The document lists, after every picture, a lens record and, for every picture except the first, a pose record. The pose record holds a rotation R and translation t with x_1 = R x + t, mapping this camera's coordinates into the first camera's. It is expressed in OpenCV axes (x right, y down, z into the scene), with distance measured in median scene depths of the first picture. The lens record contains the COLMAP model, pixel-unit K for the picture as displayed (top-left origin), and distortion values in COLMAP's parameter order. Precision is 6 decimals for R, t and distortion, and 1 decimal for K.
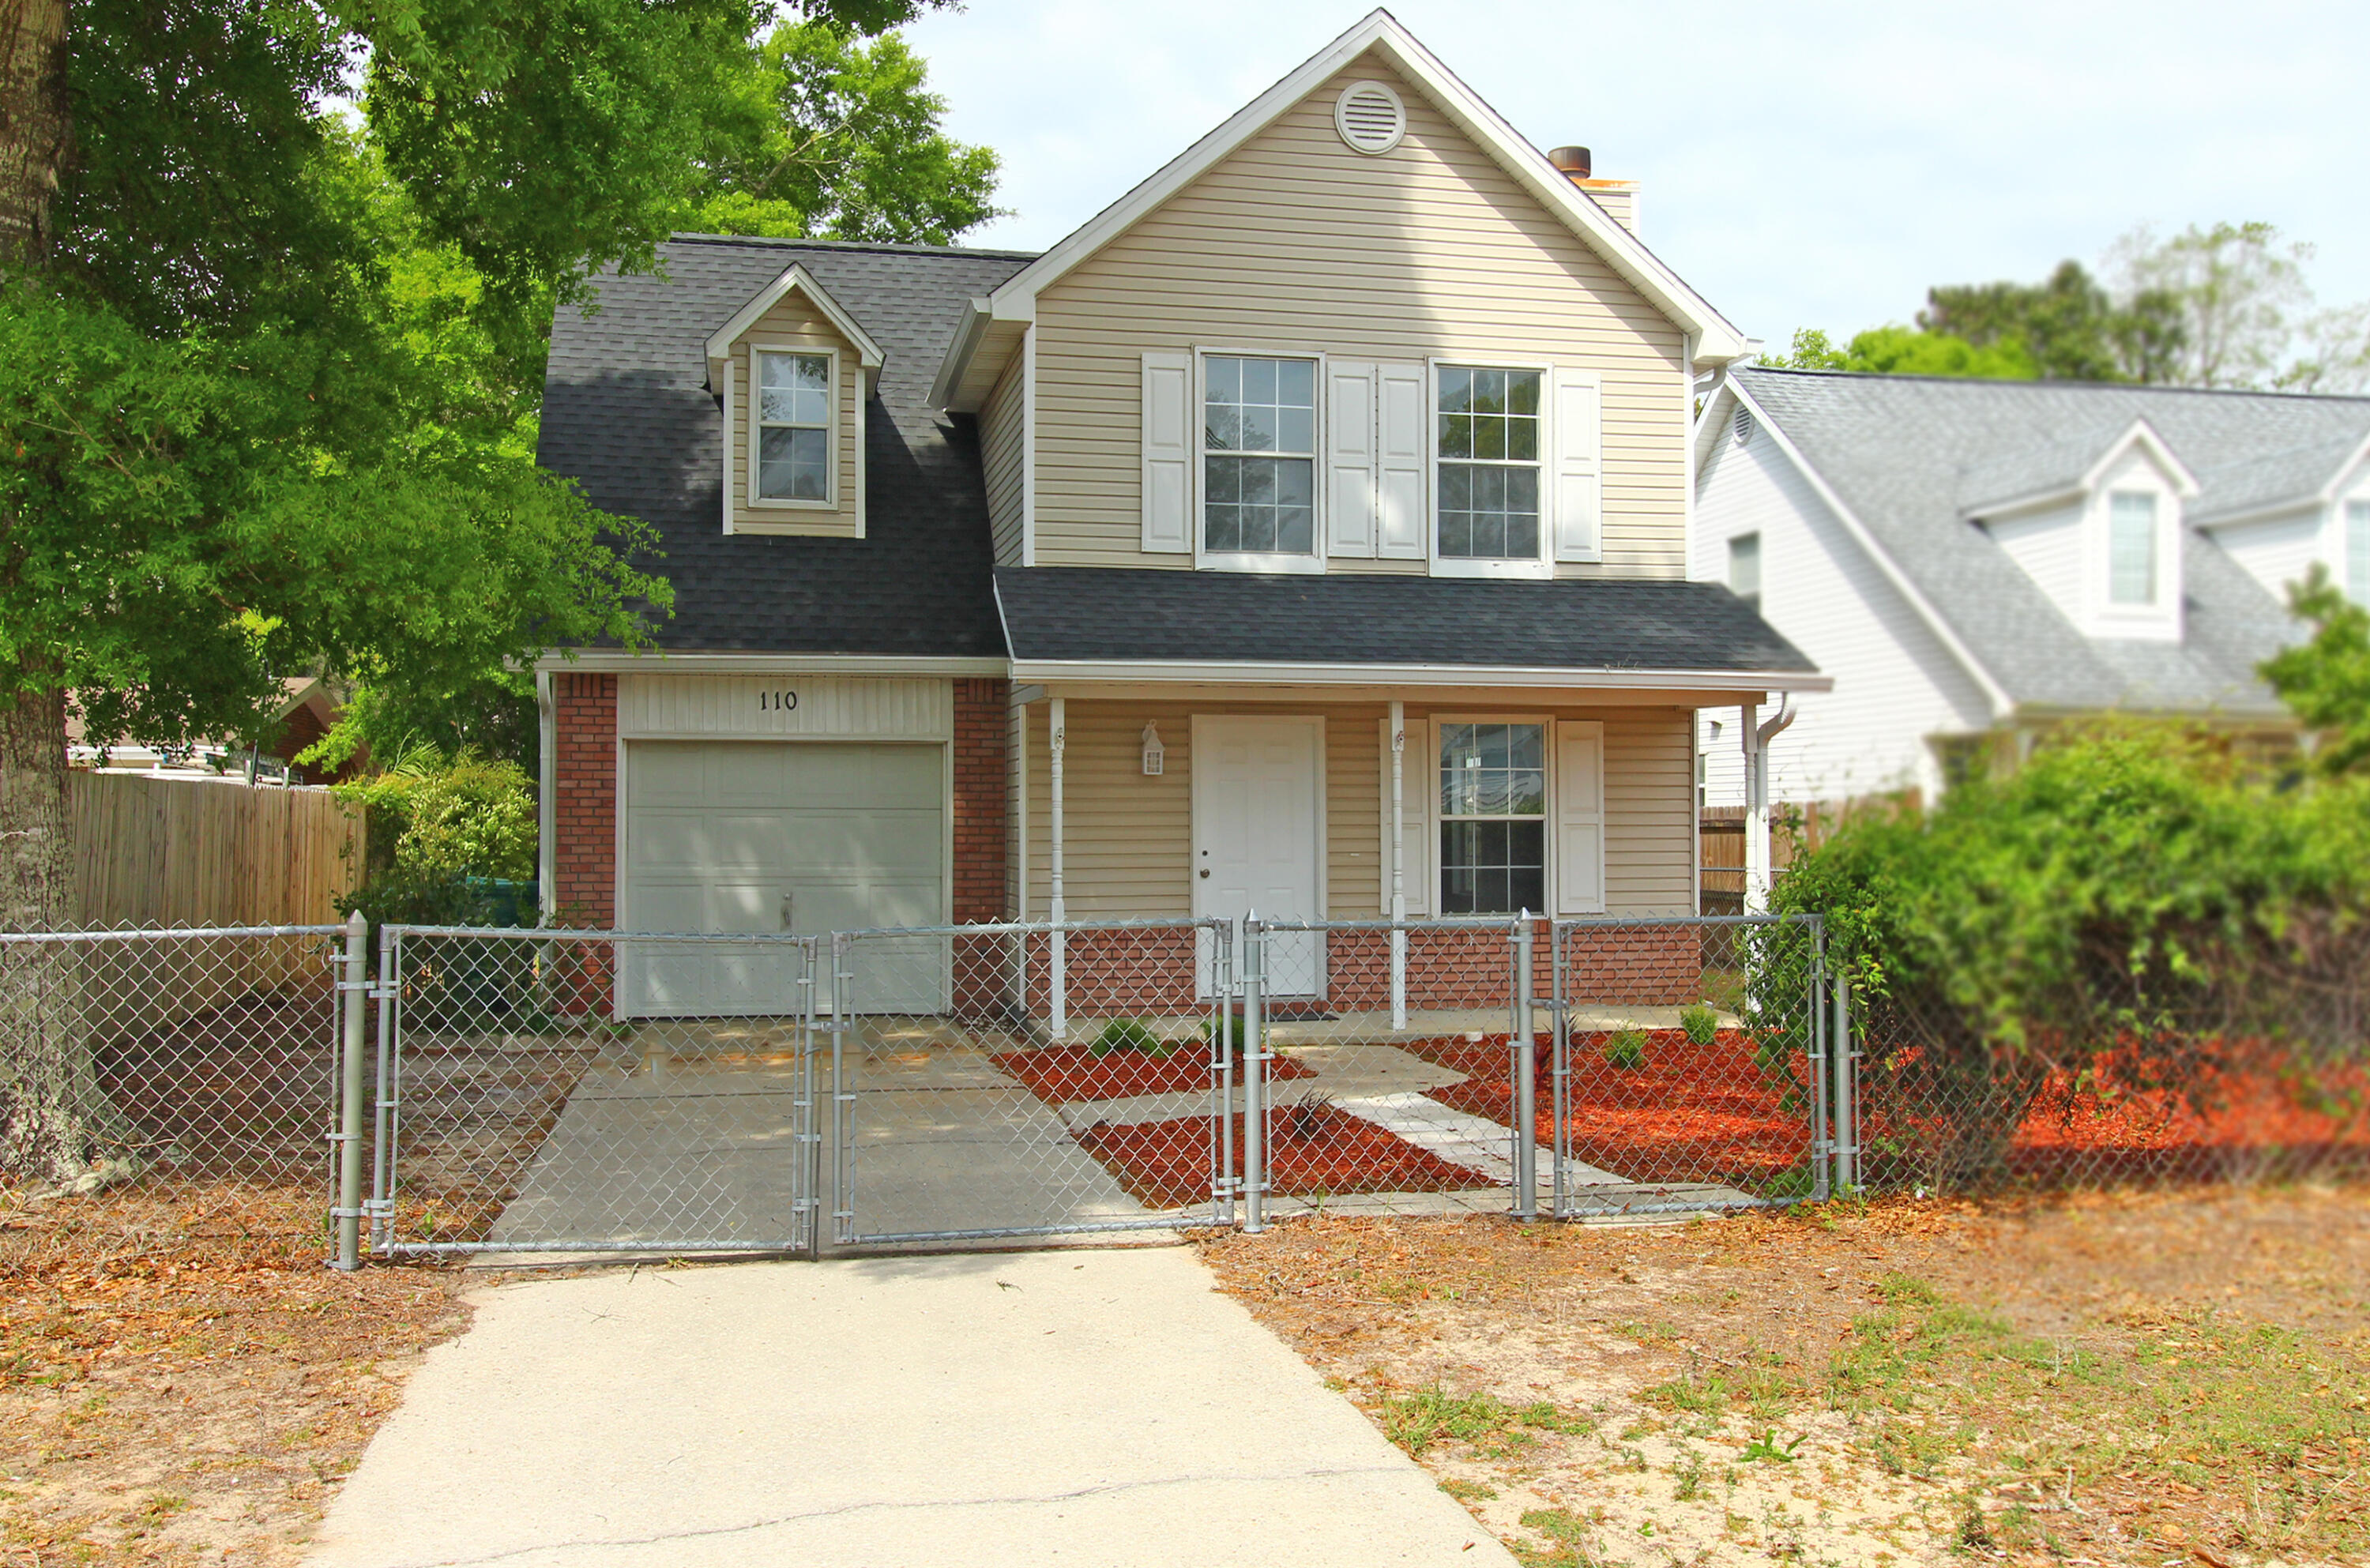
lens RADIAL K [[2021.5, 0, 1185.0], [0, 2021.5, 800.8], [0, 0, 1]] dist [0.012778, 0.001142]
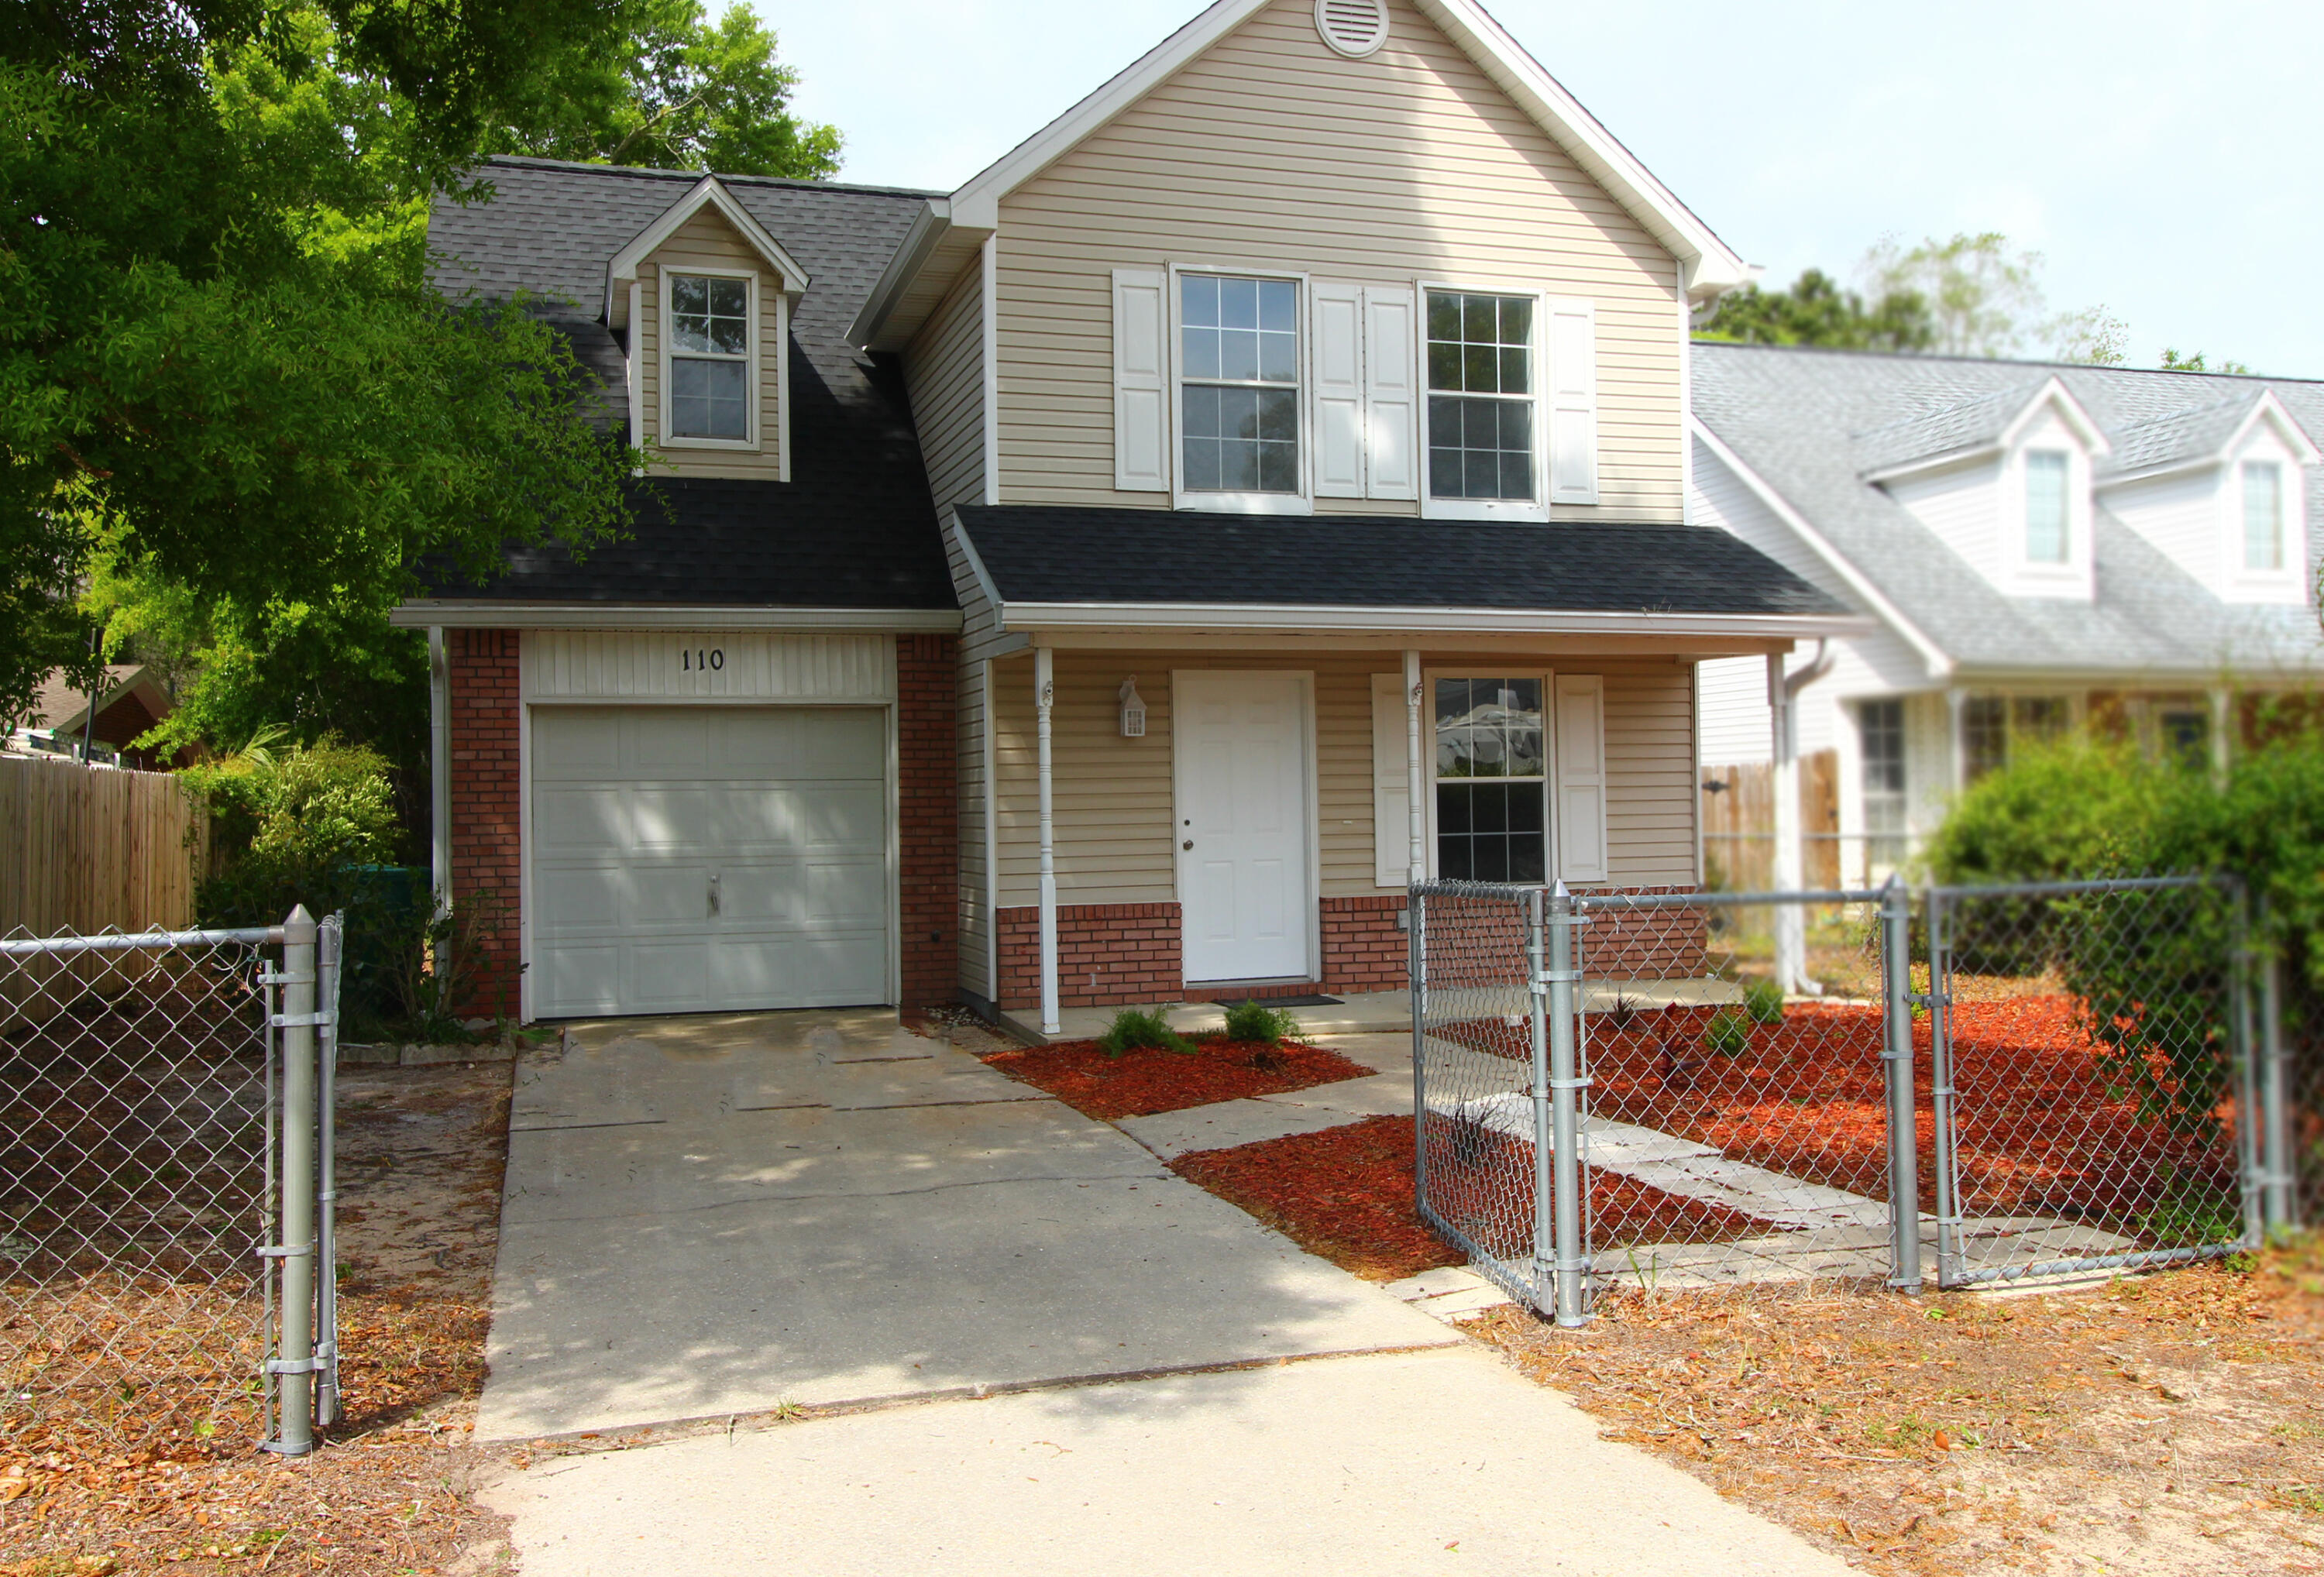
lens RADIAL K [[1917.3, 0, 1162.0], [0, 1917.3, 788.5], [0, 0, 1]] dist [0.004199, 0.007898]
pose [[0.996374, -0.013681, 0.083974, -0.071536], [0.013407, 0.999903, 0.003821, 0.006916], [-0.084018, -0.002681, 0.996461, 0.140062]]
